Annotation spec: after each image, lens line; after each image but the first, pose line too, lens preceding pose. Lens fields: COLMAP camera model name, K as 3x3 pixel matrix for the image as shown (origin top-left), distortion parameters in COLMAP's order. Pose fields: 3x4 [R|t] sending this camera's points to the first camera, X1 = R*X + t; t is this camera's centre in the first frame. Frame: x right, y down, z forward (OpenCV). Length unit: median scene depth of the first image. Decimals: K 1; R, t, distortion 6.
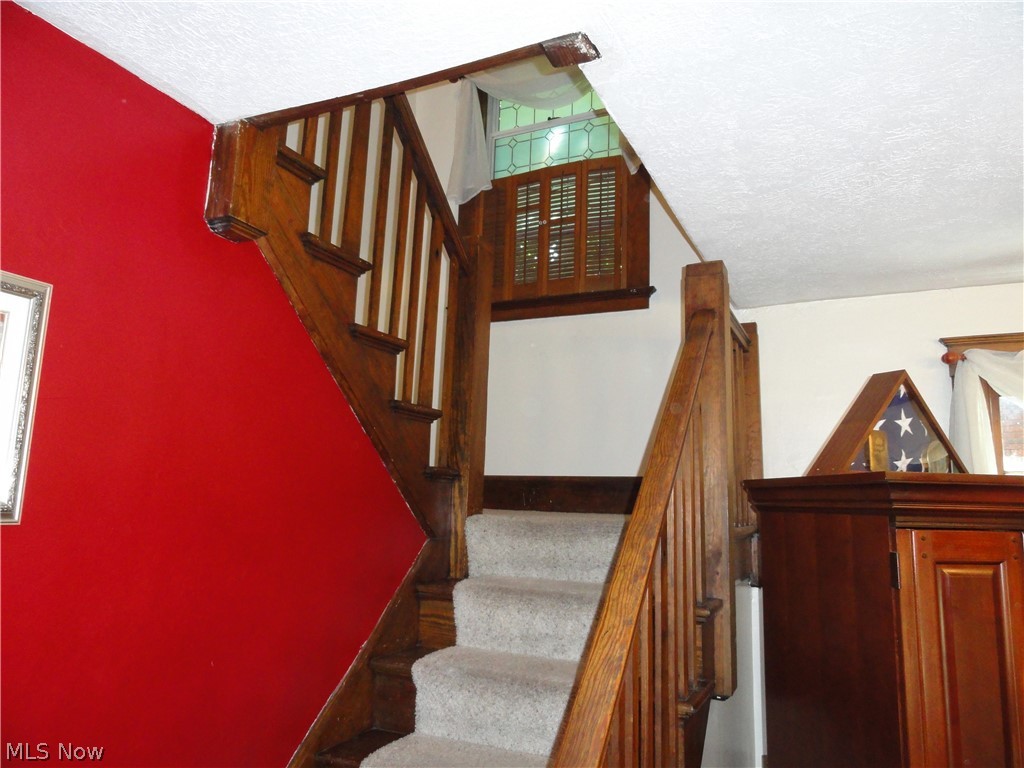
lens RADIAL K [[713.0, 0, 515.4], [0, 713.0, 382.5], [0, 0, 1]] dist [-0.004824, -0.000617]
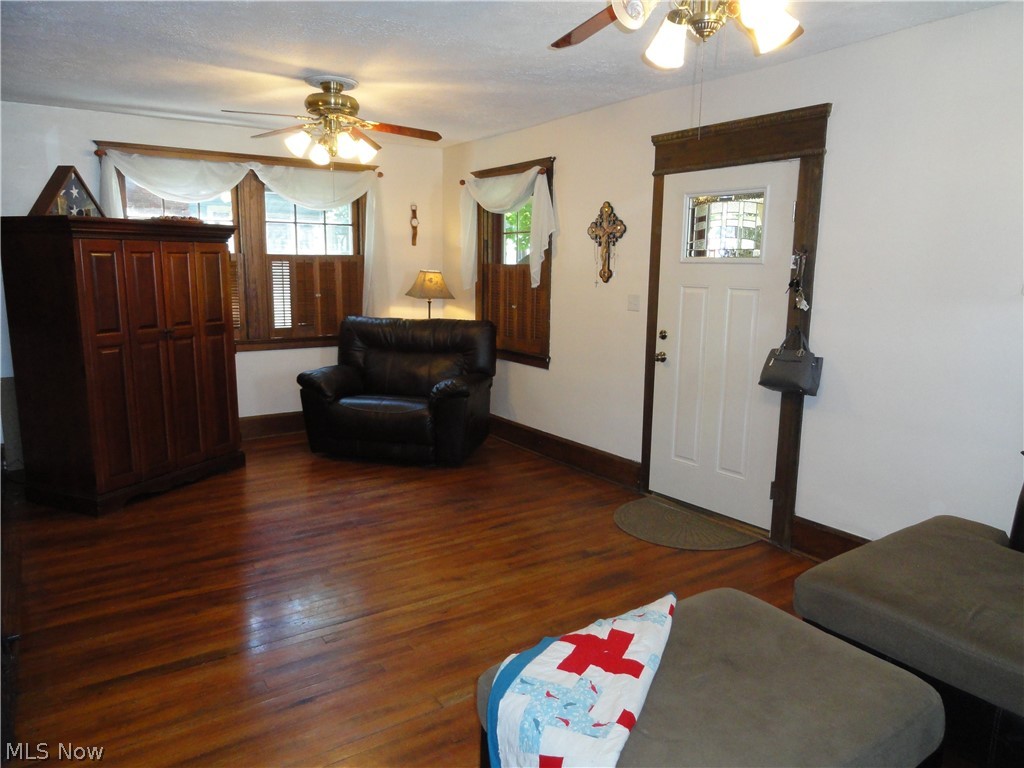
lens RADIAL K [[712.9, 0, 515.2], [0, 712.9, 384.2], [0, 0, 1]] dist [-0.003477, 0.005985]
pose [[0.505555, -0.167789, 0.846322, -0.649189], [-0.139560, 0.952088, 0.272125, -0.150610], [-0.851433, -0.255687, 0.457916, -1.175373]]
